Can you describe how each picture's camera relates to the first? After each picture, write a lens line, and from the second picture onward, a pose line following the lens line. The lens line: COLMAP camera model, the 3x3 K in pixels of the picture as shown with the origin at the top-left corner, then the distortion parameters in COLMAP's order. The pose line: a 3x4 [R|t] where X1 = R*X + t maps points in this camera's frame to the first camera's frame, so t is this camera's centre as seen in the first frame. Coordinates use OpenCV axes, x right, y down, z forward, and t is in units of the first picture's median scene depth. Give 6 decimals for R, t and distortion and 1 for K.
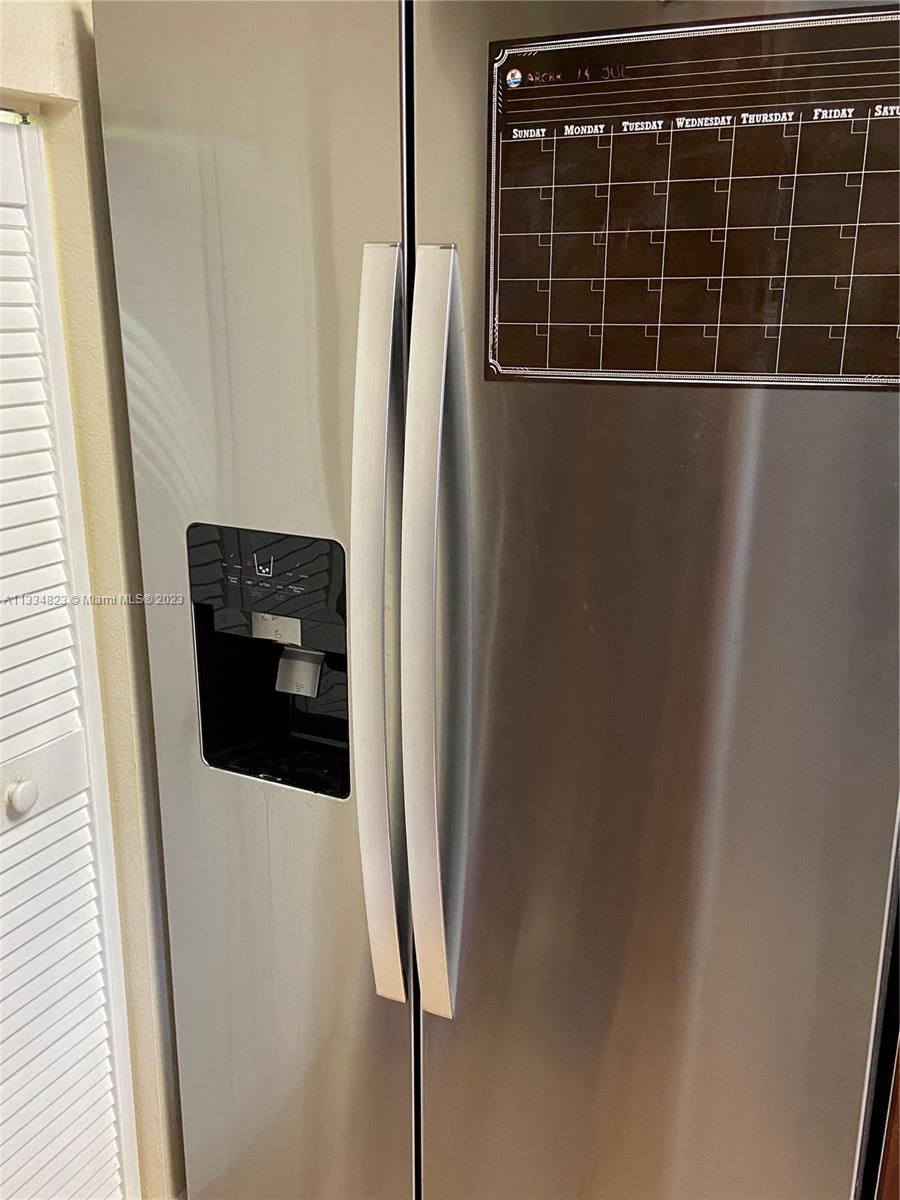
lens RADIAL K [[1114.4, 0, 440.9], [0, 1114.4, 628.7], [0, 0, 1]] dist [0.068212, 0.000000]
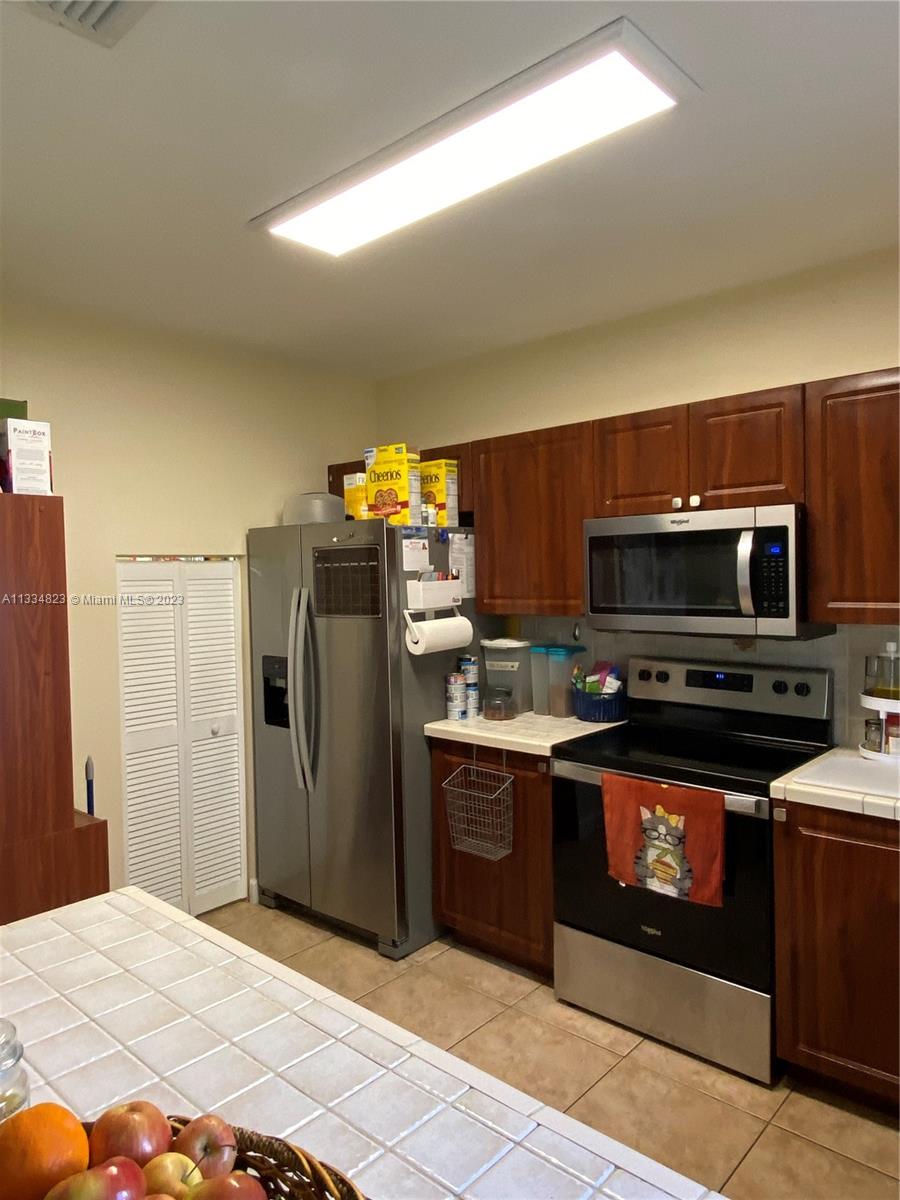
lens RADIAL K [[789.3, 0, 434.4], [0, 789.3, 587.9], [0, 0, 1]] dist [0.053052, -0.059745]
pose [[0.957762, -0.017745, -0.287013, 1.187473], [-0.061105, 0.962742, -0.263427, 0.381482], [0.280994, 0.269839, 0.920994, -1.475469]]
